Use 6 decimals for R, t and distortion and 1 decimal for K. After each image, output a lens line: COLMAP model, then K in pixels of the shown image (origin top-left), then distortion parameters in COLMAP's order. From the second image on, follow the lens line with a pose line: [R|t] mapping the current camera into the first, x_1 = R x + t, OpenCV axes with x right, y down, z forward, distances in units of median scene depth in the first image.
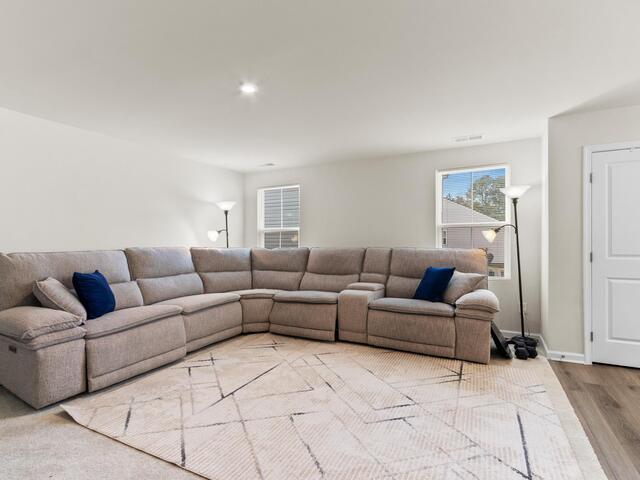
lens RADIAL K [[332.4, 0, 319.0], [0, 332.4, 241.5], [0, 0, 1]] dist [0.001860, 0.000642]
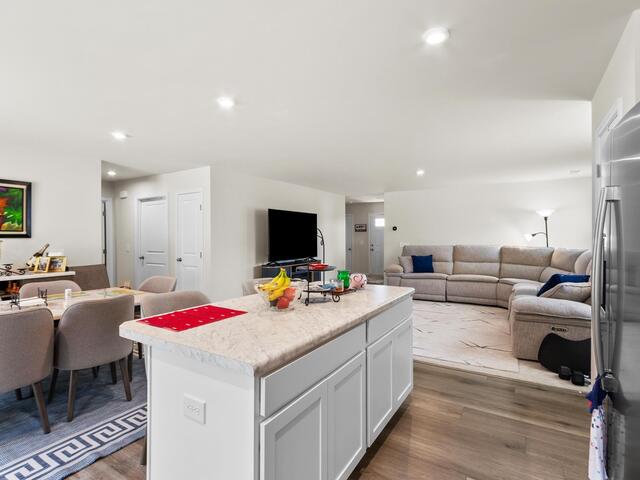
lens RADIAL K [[331.1, 0, 318.6], [0, 331.1, 235.7], [0, 0, 1]] dist [0.001919, 0.000439]
pose [[-0.075077, -0.000623, -0.997178, 1.504835], [0.002299, 0.999997, -0.000798, -0.036905], [0.997175, -0.002352, -0.075075, 0.383457]]
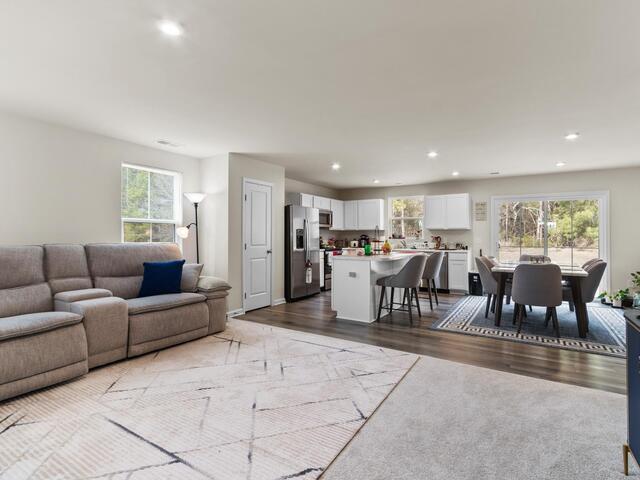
lens RADIAL K [[328.0, 0, 321.3], [0, 328.0, 231.8], [0, 0, 1]] dist [0.000076, 0.000495]
pose [[0.084941, 0.015947, 0.996258, -0.682893], [-0.000508, 0.999872, -0.015962, 0.000758], [-0.996386, 0.000850, 0.084938, 0.461763]]
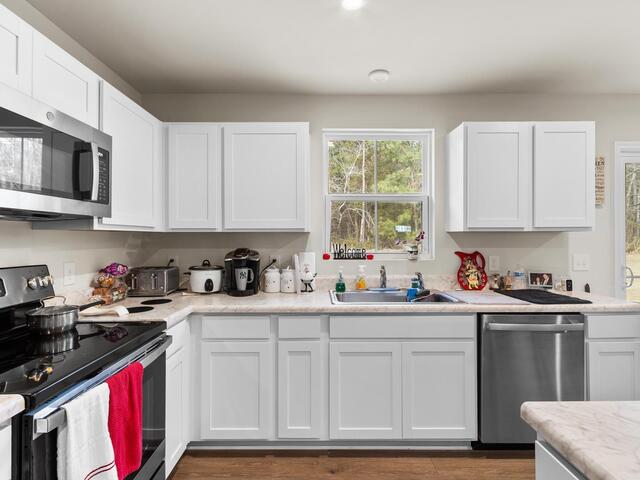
lens RADIAL K [[331.1, 0, 318.6], [0, 331.1, 235.7], [0, 0, 1]] dist [0.001919, 0.000439]
pose [[-0.461792, 0.005867, 0.886969, 1.051801], [0.005514, 0.999978, -0.003744, -0.038692], [-0.886971, 0.003162, -0.461815, 0.533873]]
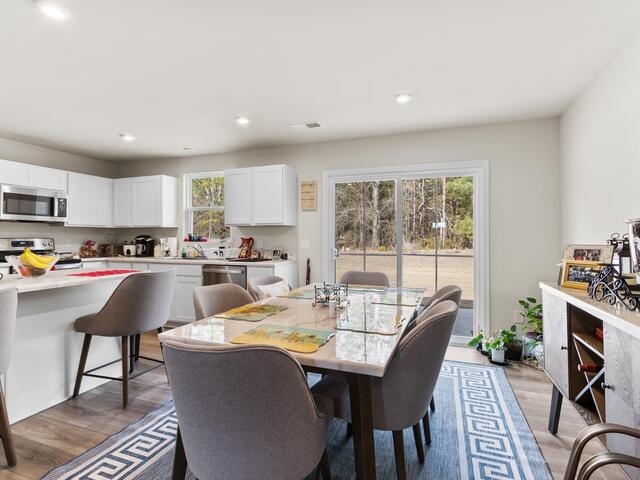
lens RADIAL K [[331.1, 0, 318.6], [0, 331.1, 235.7], [0, 0, 1]] dist [0.001919, 0.000439]
pose [[-0.120220, 0.008051, 0.992715, 0.189419], [0.002343, 0.999967, -0.007826, -0.000042], [-0.992745, 0.001385, -0.120234, -0.239553]]
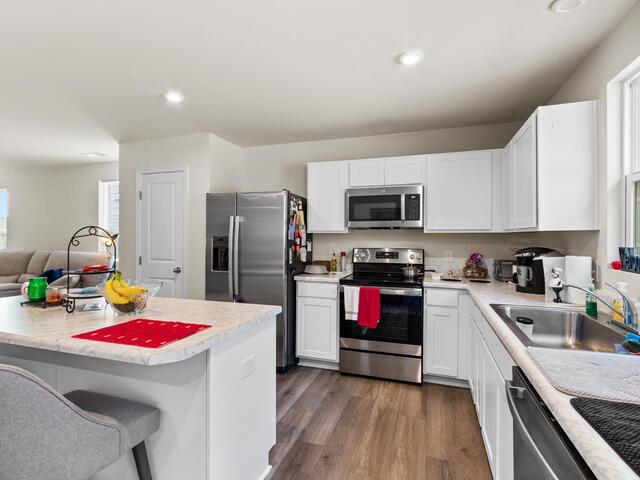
lens RADIAL K [[331.1, 0, 318.6], [0, 331.1, 235.7], [0, 0, 1]] dist [0.001919, 0.000439]
pose [[0.987958, 0.005538, 0.154626, 1.174927], [-0.004487, 0.999964, -0.007148, -0.033687], [-0.154660, 0.006368, 0.987947, -0.272163]]
